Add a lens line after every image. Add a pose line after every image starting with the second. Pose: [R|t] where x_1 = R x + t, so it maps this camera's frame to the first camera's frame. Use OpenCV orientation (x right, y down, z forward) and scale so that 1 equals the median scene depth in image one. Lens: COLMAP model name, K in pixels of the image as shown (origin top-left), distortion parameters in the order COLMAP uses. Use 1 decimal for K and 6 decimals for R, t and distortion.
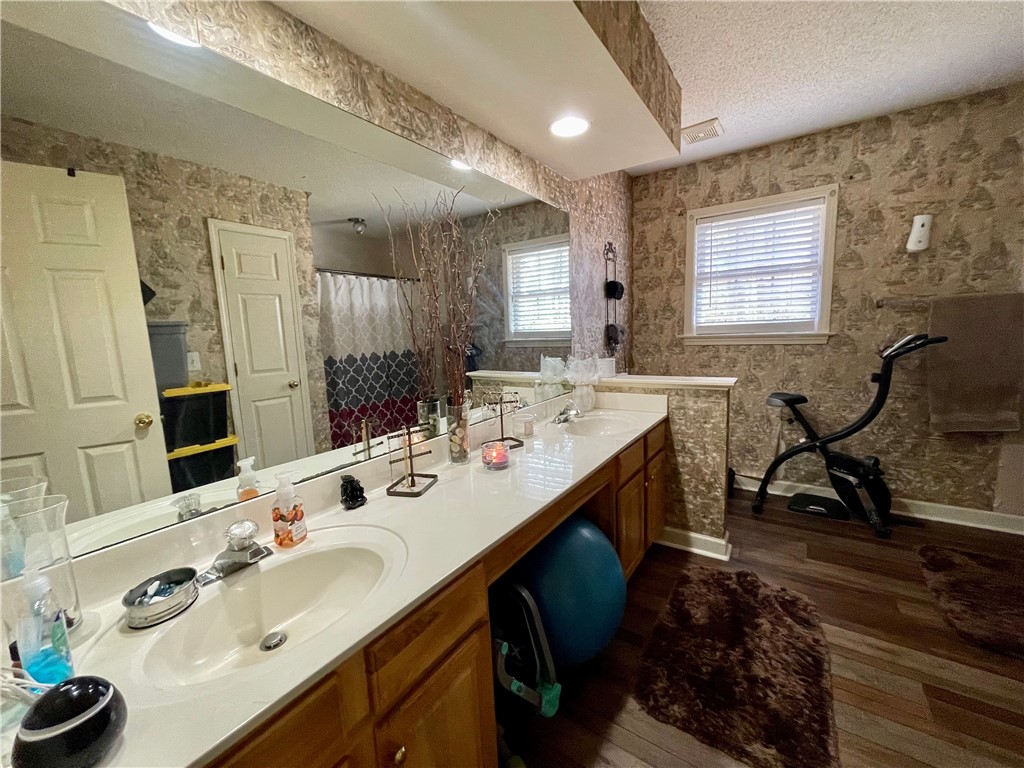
lens RADIAL K [[412.5, 0, 508.5], [0, 412.5, 388.1], [0, 0, 1]] dist [-0.004170, 0.000100]
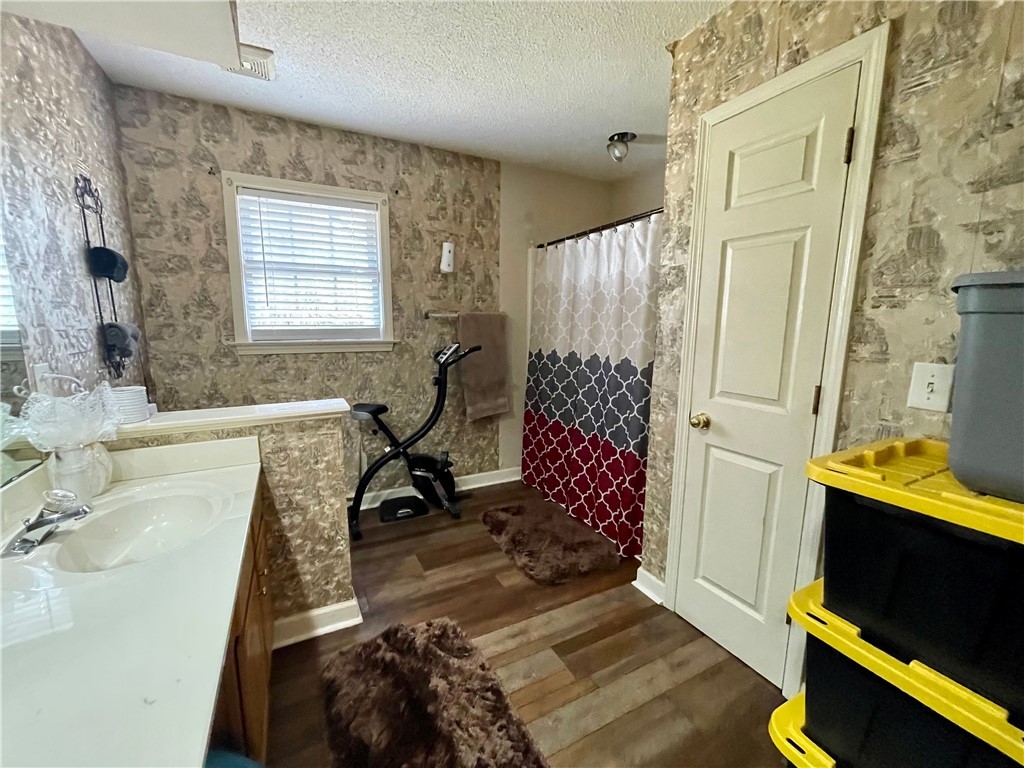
lens RADIAL K [[412.5, 0, 508.5], [0, 412.5, 388.1], [0, 0, 1]] dist [-0.004170, 0.000100]
pose [[0.467702, -0.098246, 0.878409, -0.003082], [0.096087, 0.993565, 0.059965, -0.051786], [-0.878648, 0.056358, 0.474132, 0.274653]]
